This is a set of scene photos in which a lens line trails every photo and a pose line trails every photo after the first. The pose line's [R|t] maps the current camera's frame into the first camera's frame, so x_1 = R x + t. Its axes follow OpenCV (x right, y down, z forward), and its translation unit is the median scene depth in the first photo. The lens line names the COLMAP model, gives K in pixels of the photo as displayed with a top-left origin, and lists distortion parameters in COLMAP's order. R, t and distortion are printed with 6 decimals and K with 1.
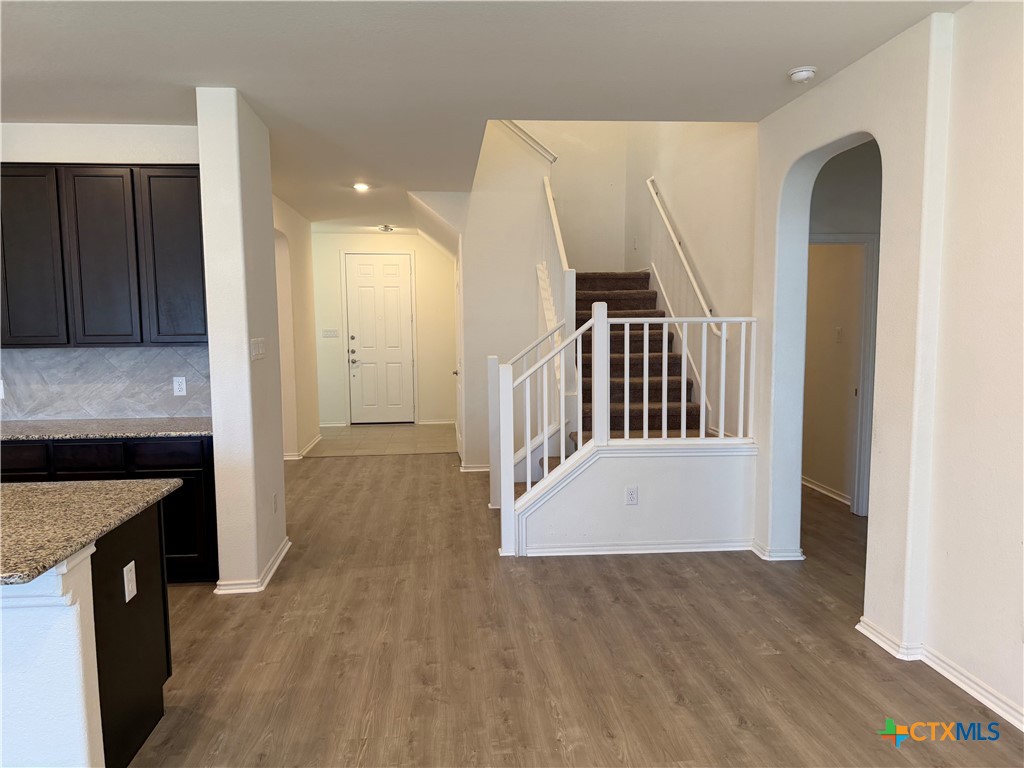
lens RADIAL K [[718.6, 0, 509.4], [0, 718.6, 388.8], [0, 0, 1]] dist [0.065176, -0.075881]
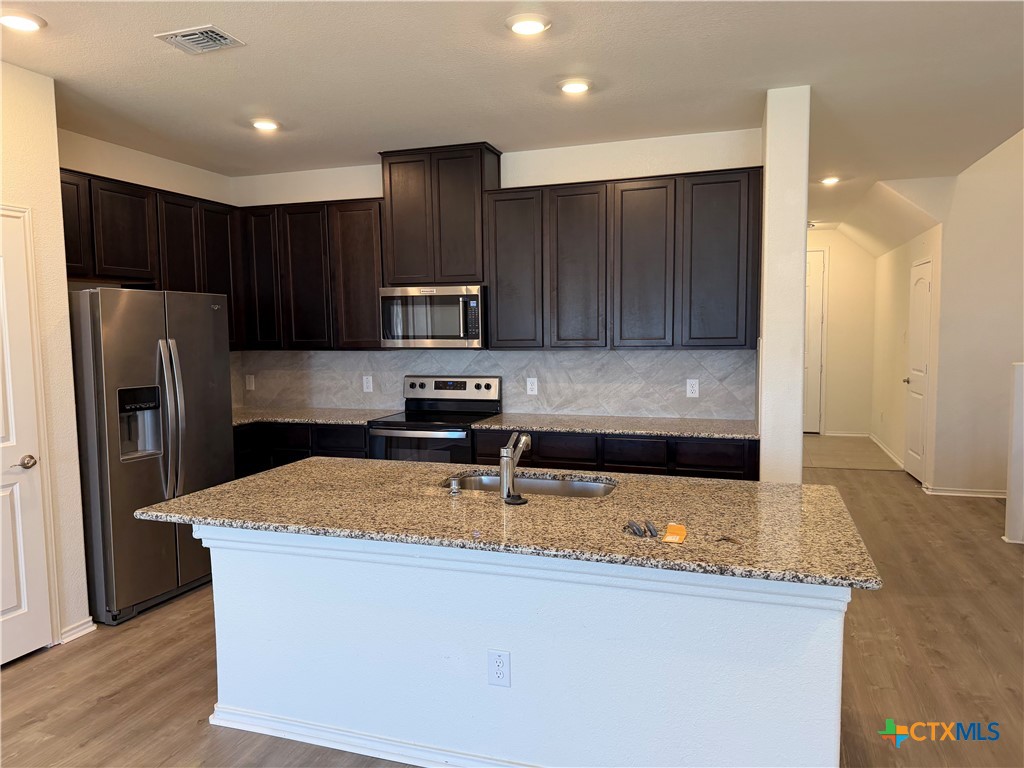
lens RADIAL K [[718.6, 0, 507.2], [0, 718.6, 386.0], [0, 0, 1]] dist [0.065176, -0.075881]
pose [[0.914562, 0.029302, -0.403383, -0.322229], [-0.033245, 0.999443, -0.002775, 0.005587], [0.403078, 0.015949, 0.915027, -0.045388]]
